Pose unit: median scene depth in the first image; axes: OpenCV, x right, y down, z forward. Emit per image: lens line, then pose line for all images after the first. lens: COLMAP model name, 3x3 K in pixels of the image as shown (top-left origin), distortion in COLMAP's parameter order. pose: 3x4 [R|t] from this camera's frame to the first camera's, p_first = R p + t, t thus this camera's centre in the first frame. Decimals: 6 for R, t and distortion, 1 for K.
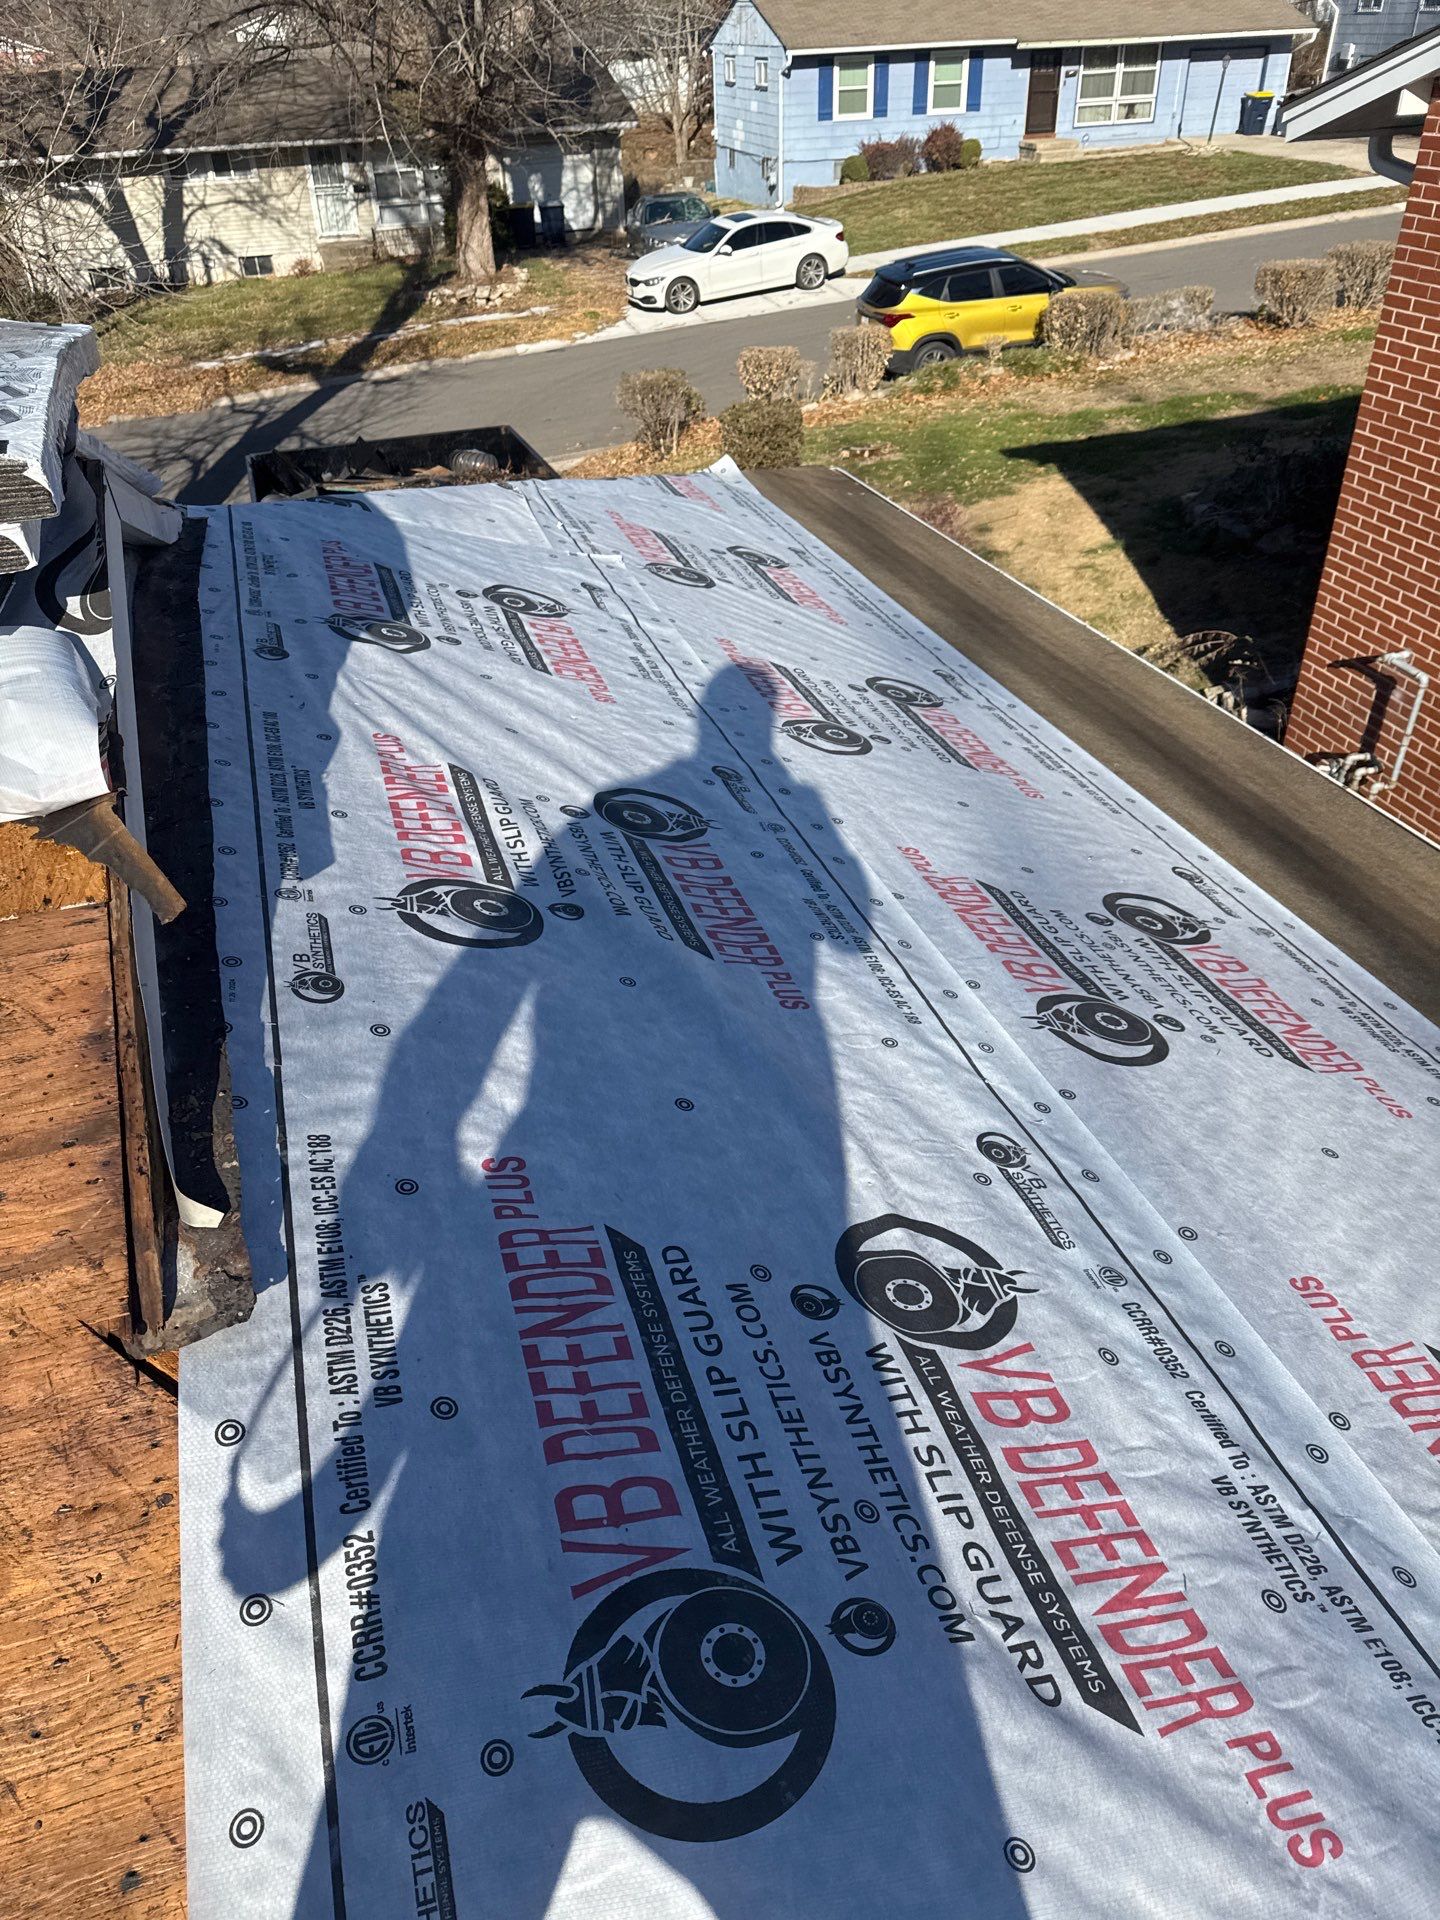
lens RADIAL K [[1363.7, 0, 716.3], [0, 1363.7, 941.5], [0, 0, 1]] dist [0.010016, -0.013740]
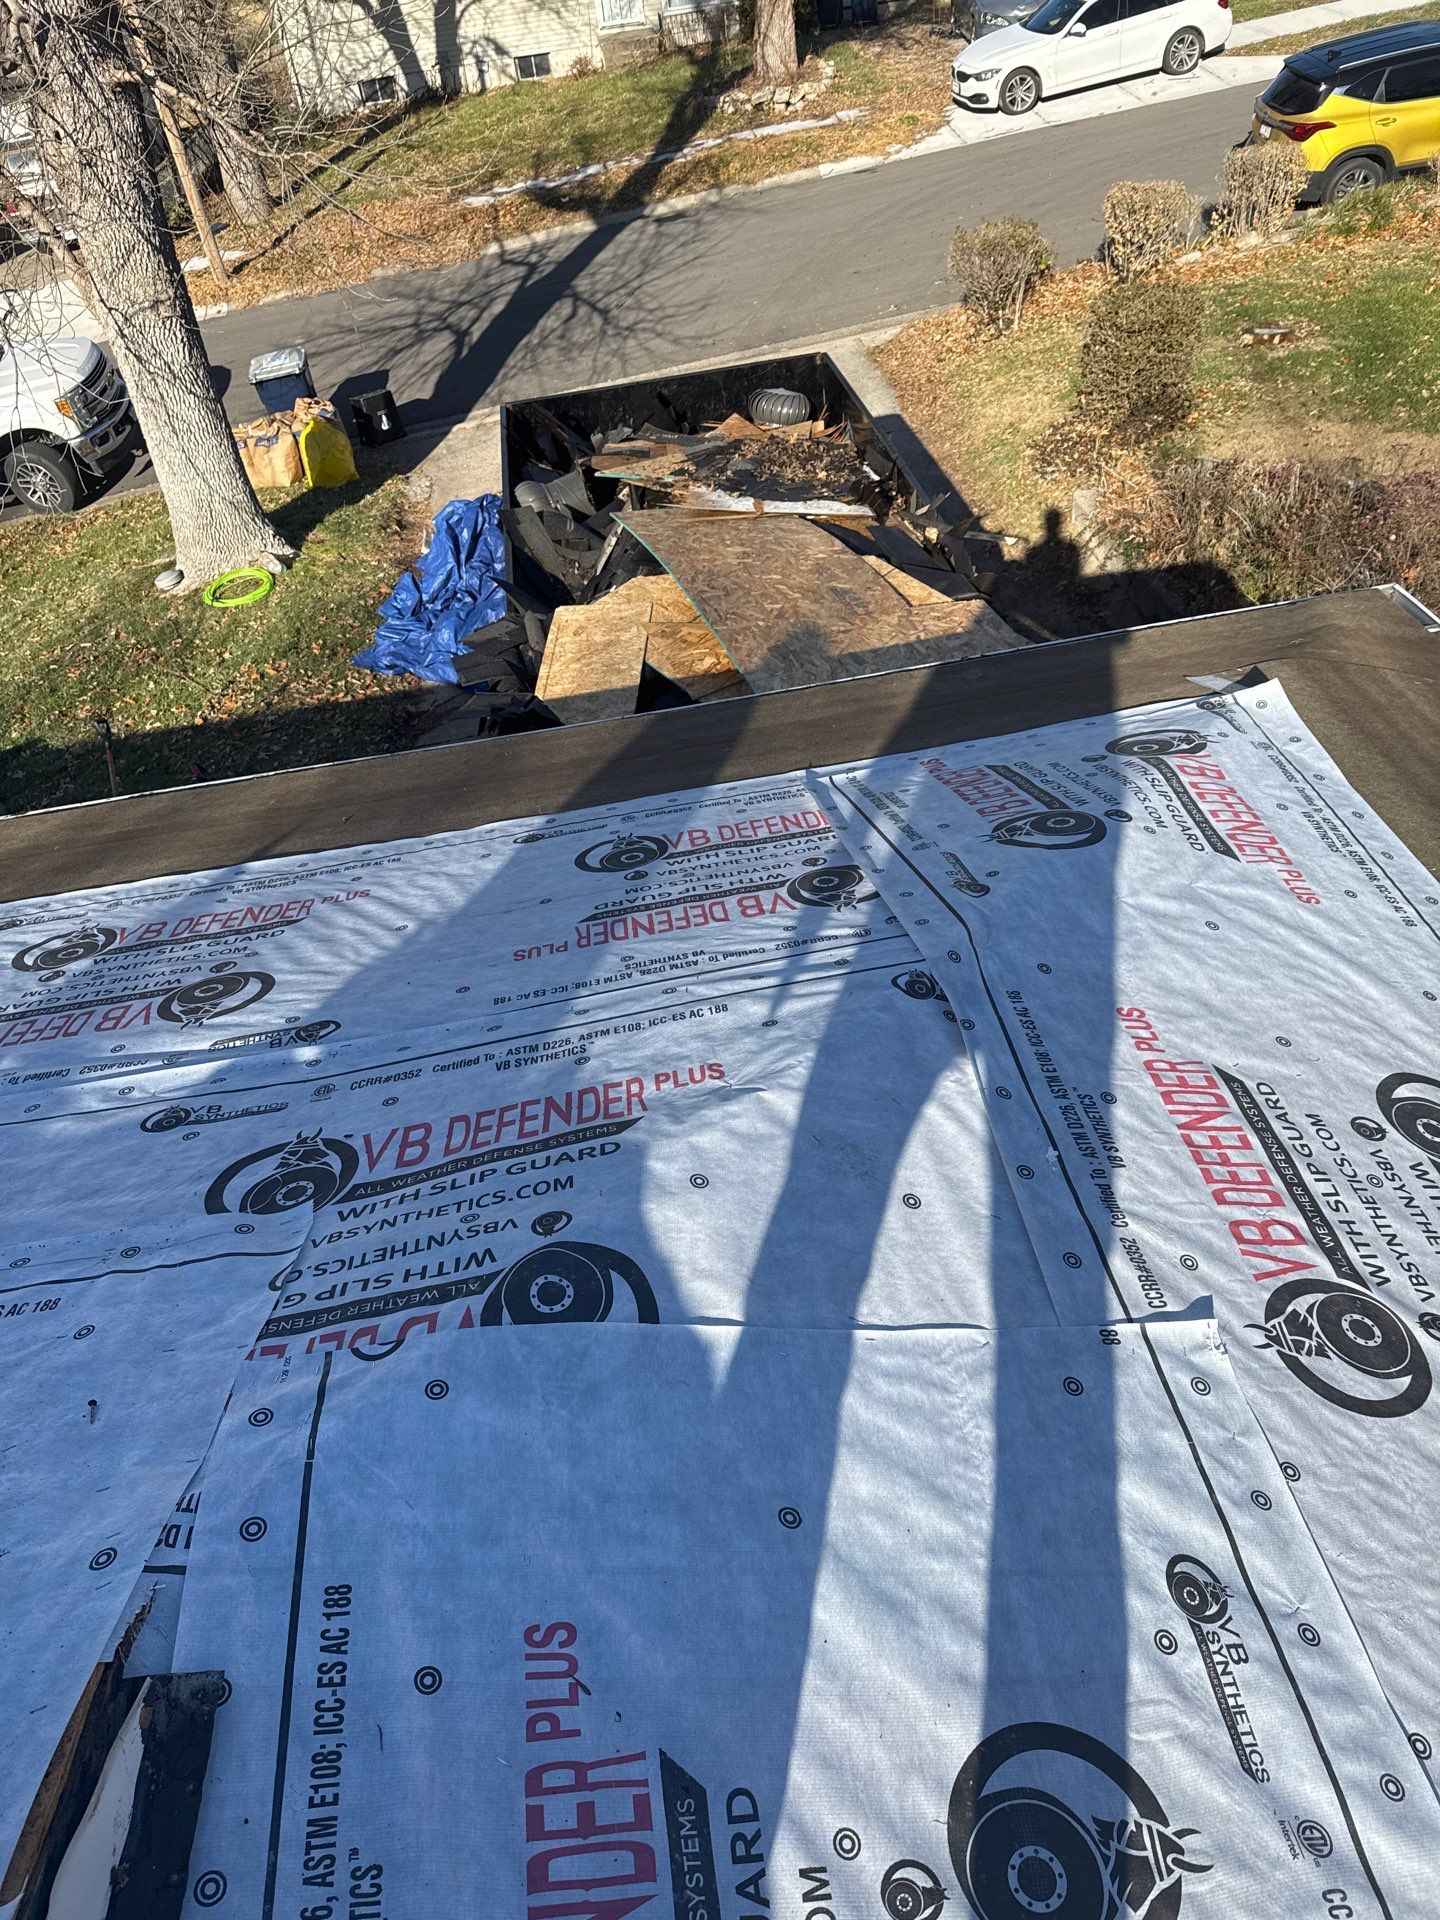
lens RADIAL K [[1361.3, 0, 726.0], [0, 1361.3, 943.5], [0, 0, 1]] dist [0.020171, -0.023005]
pose [[0.982695, 0.060399, -0.175107, -0.023050], [-0.035646, 0.989338, 0.141205, -0.068037], [0.181769, -0.132520, 0.974371, 0.084419]]
